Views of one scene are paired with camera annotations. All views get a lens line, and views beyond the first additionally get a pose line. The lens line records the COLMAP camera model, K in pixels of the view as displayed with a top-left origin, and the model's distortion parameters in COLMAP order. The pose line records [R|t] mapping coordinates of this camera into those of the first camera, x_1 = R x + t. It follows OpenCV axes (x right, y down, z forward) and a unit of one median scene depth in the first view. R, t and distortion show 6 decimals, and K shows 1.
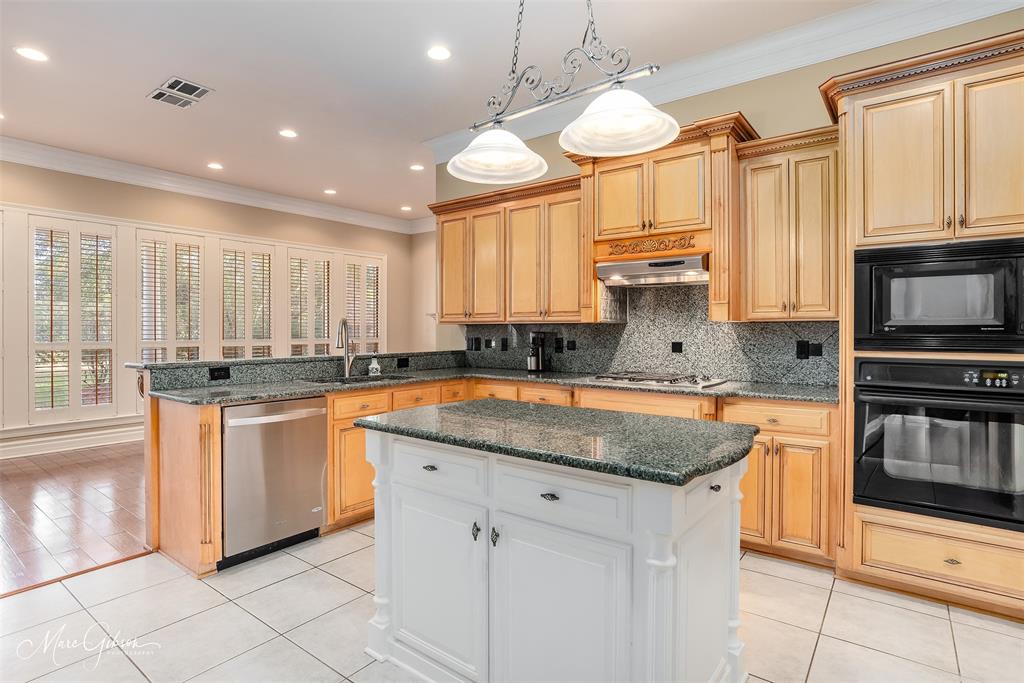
lens RADIAL K [[521.0, 0, 518.7], [0, 521.0, 339.7], [0, 0, 1]] dist [-0.048226, 0.007614]
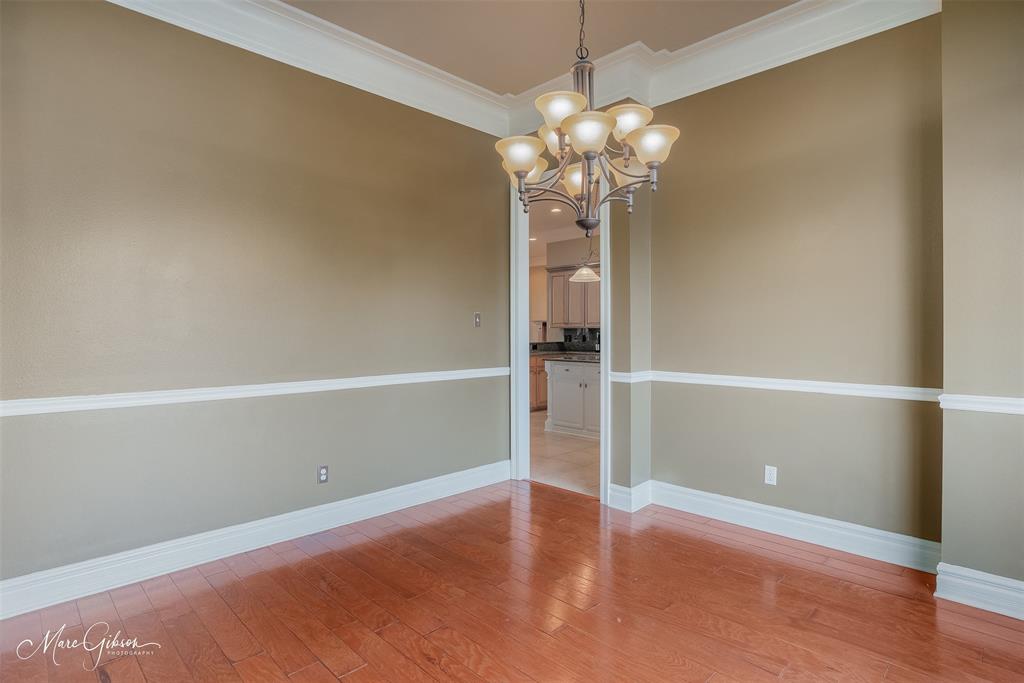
lens RADIAL K [[521.0, 0, 512.2], [0, 521.0, 339.0], [0, 0, 1]] dist [-0.048226, 0.007614]
pose [[0.989513, -0.001480, -0.144435, -0.012801], [0.000249, 0.999963, -0.008541, 0.032953], [0.144442, 0.008415, 0.989477, -1.155188]]
